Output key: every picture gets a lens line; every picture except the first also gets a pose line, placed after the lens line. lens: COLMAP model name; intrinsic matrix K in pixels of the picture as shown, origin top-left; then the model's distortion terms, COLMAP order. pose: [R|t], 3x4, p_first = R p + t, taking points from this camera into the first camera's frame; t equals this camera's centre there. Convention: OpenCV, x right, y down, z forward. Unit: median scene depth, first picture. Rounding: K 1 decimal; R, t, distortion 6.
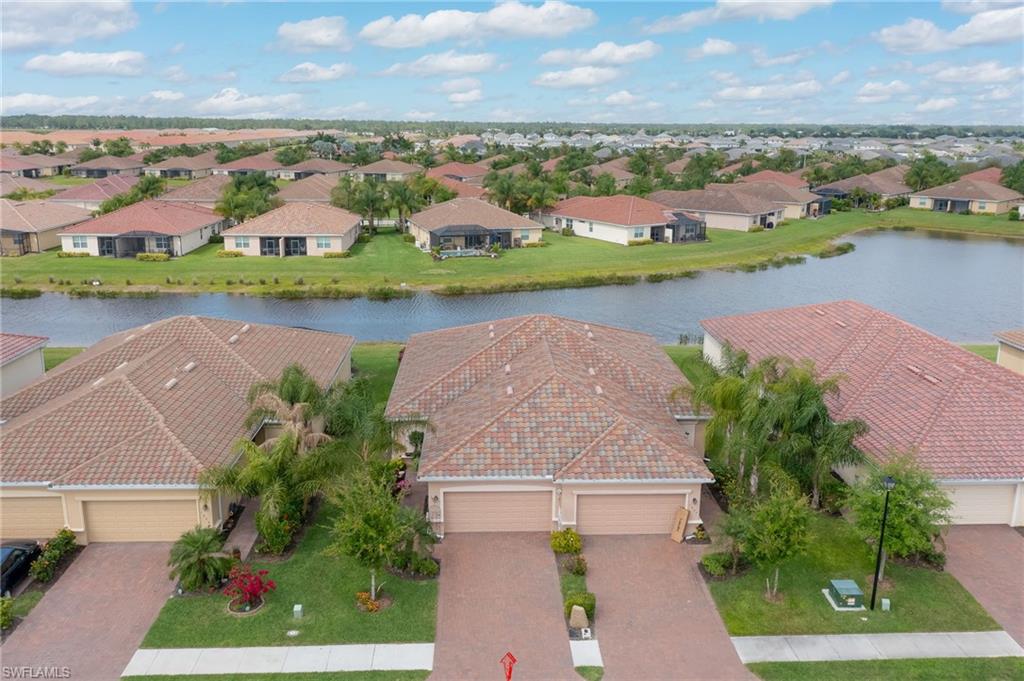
lens RADIAL K [[818.6, 0, 512.0], [0, 818.6, 340.5], [0, 0, 1]] dist [-0.000229, -0.000710]
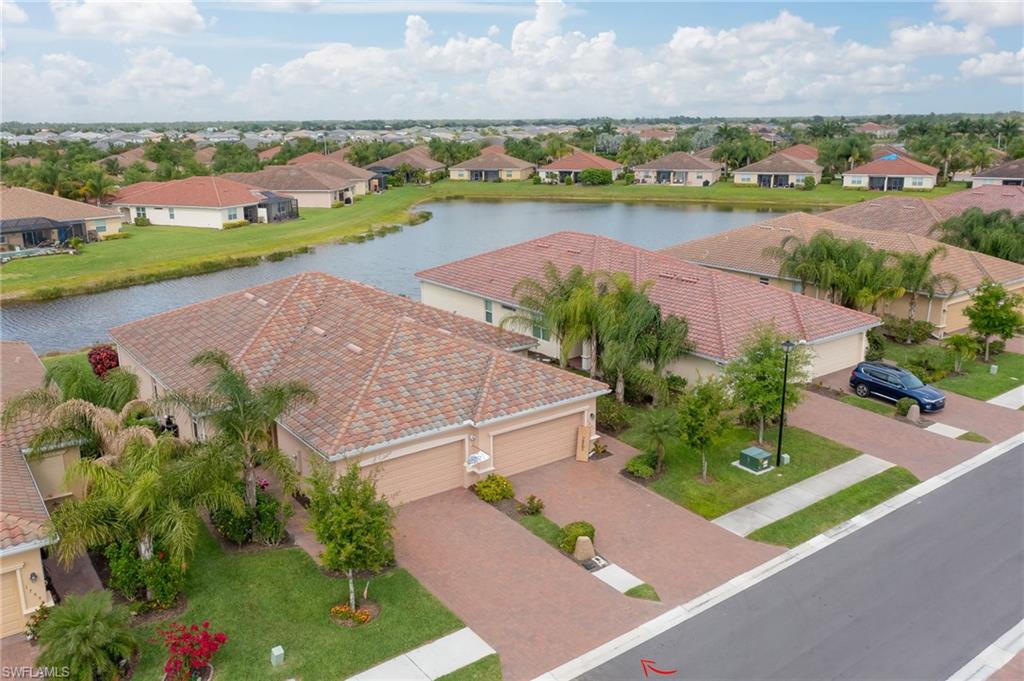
lens RADIAL K [[818.6, 0, 512.0], [0, 818.6, 340.5], [0, 0, 1]] dist [-0.000229, -0.000710]
pose [[0.826758, -0.158880, 0.539655, -0.116455], [0.156914, 0.986346, 0.049997, 0.013128], [-0.540230, 0.043344, 0.840400, 0.069199]]
